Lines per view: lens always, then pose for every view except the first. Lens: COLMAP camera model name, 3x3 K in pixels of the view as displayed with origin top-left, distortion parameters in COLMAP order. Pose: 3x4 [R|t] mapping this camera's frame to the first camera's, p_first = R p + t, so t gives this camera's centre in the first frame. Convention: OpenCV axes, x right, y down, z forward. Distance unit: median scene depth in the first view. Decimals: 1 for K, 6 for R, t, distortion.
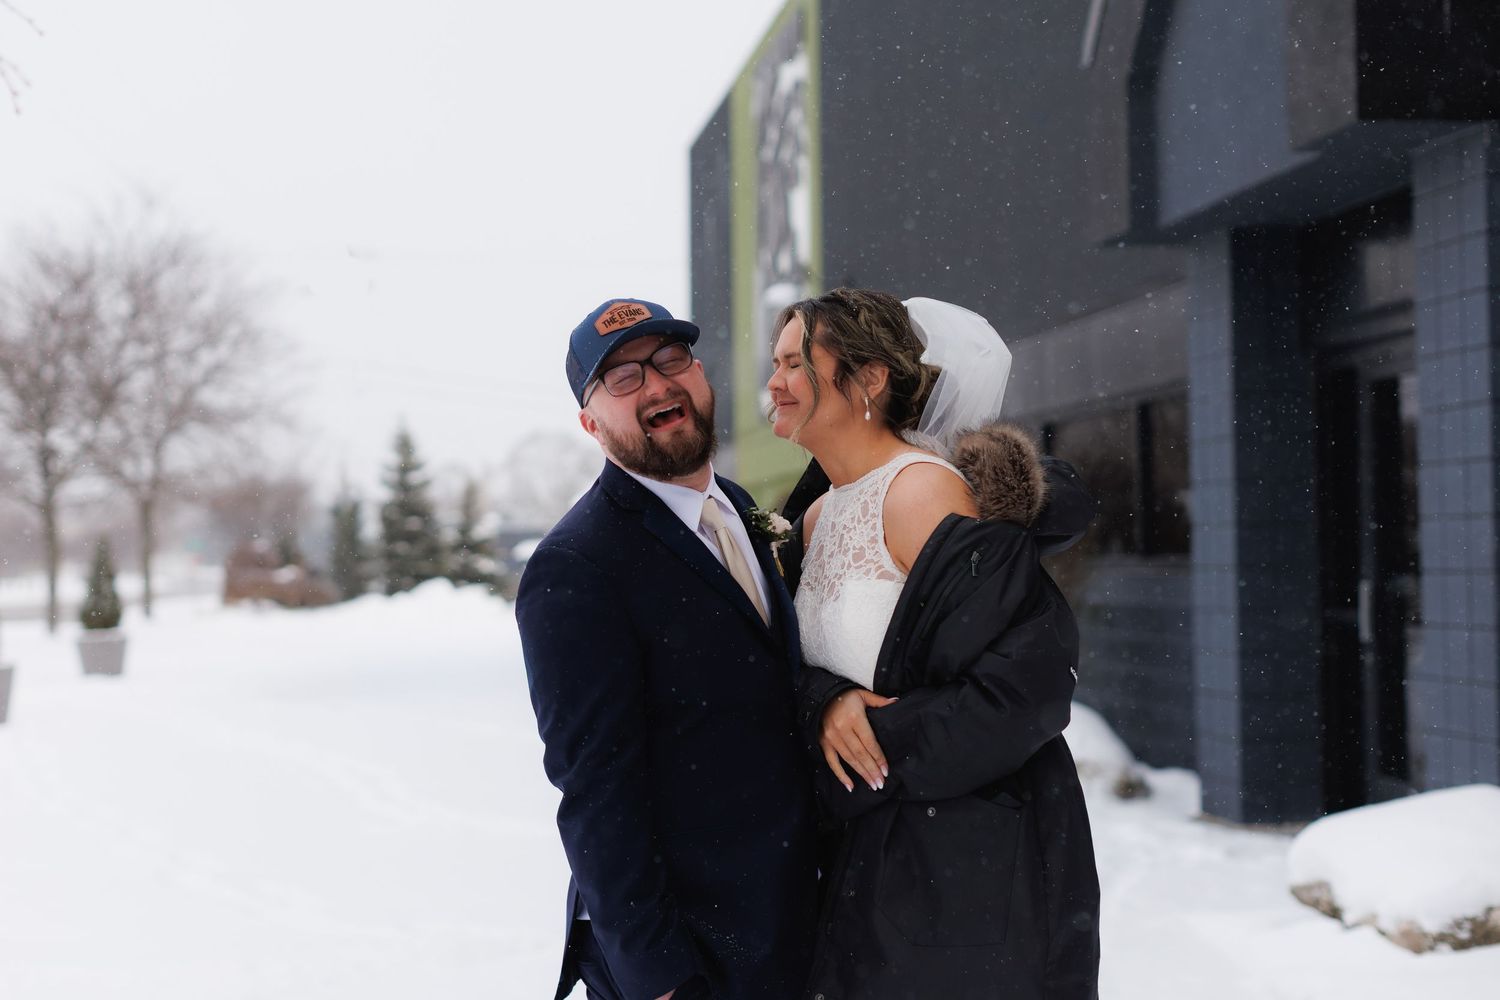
lens RADIAL K [[2189.8, 0, 756.2], [0, 2189.8, 485.9], [0, 0, 1]] dist [0.016447, 0.000000]
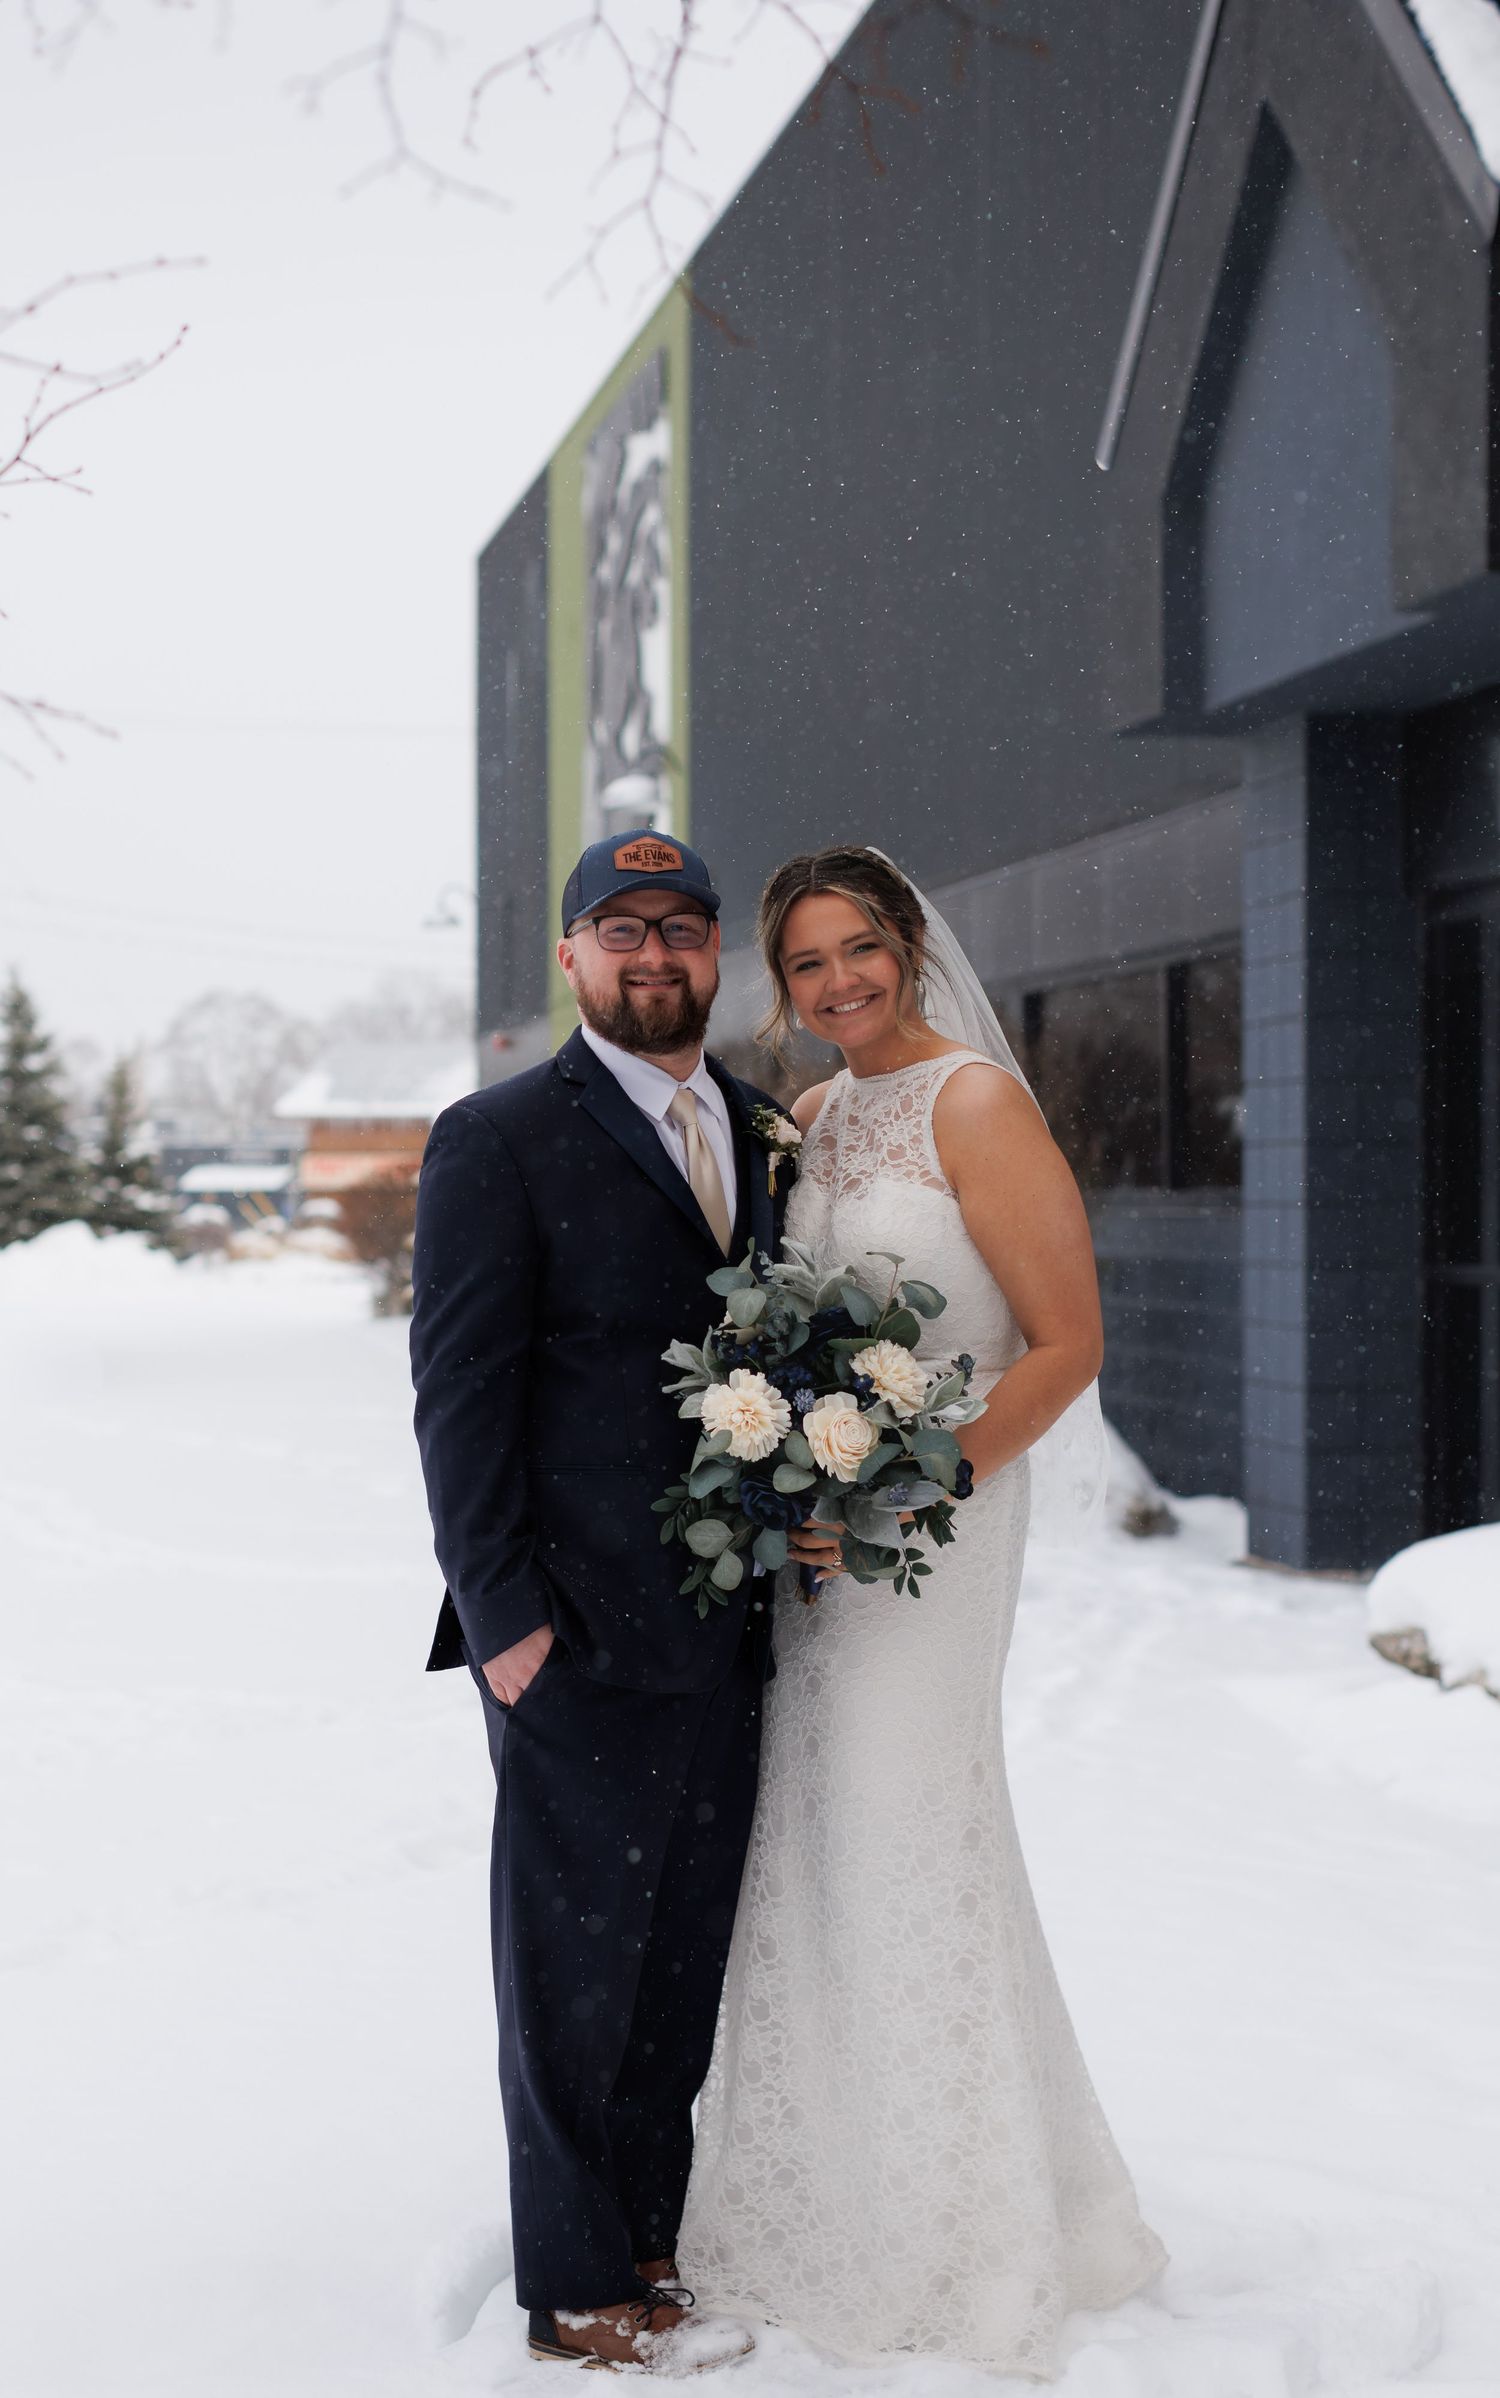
lens RADIAL K [[3556.0, 0, 736.0], [0, 3556.0, 1215.9], [0, 0, 1]] dist [0.048772, 0.000000]
pose [[0.998300, 0.011846, 0.057061, -0.023023], [-0.013877, 0.999279, 0.035330, 0.003010], [-0.056602, -0.036062, 0.997745, -0.104813]]
